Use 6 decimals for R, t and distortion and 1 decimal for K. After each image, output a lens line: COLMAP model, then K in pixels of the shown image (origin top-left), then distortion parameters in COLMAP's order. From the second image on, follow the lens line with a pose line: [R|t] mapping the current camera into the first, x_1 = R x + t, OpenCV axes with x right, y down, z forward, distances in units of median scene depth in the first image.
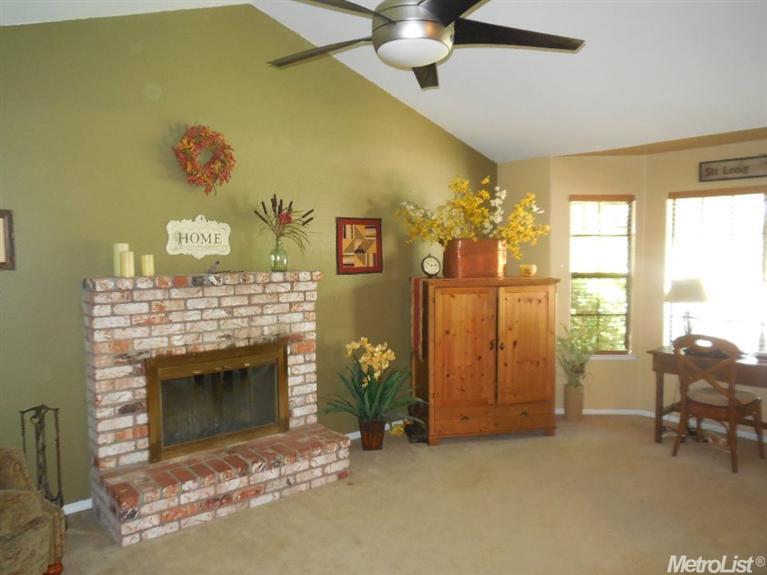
lens RADIAL K [[577.5, 0, 381.8], [0, 577.5, 286.9], [0, 0, 1]] dist [-0.027474, 0.020591]
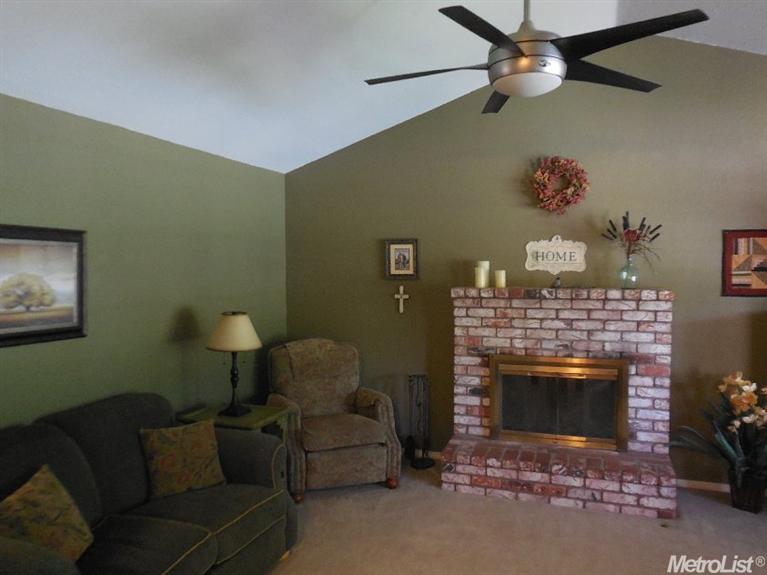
lens RADIAL K [[577.5, 0, 380.1], [0, 577.5, 286.8], [0, 0, 1]] dist [-0.027474, 0.020591]
pose [[0.507938, 0.038673, -0.860525, 0.479982], [-0.056989, 0.998312, 0.011226, -0.018296], [0.859507, 0.043339, 0.509284, 0.139425]]
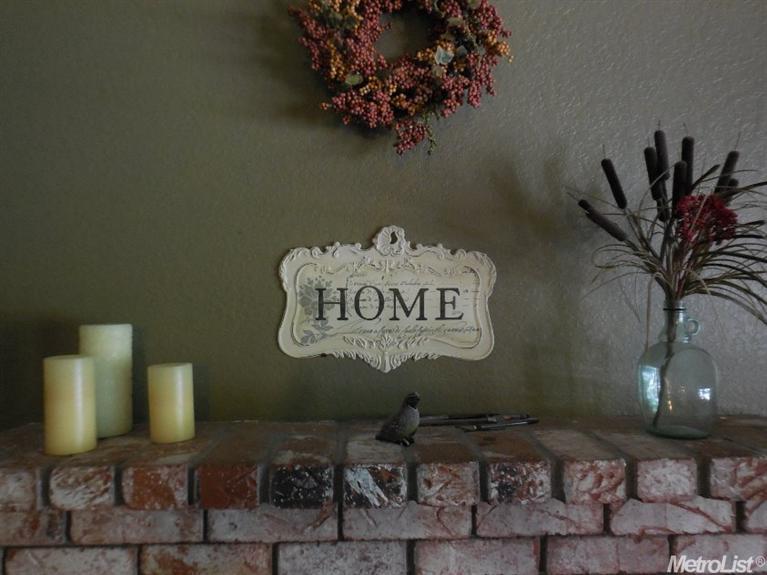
lens RADIAL K [[577.5, 0, 383.6], [0, 577.5, 286.9], [0, 0, 1]] dist [-0.027474, 0.020591]
pose [[0.788598, -0.016807, -0.614680, -0.132510], [-0.038105, 0.996370, -0.076129, -0.070509], [0.613727, 0.083457, 0.785095, 0.764536]]
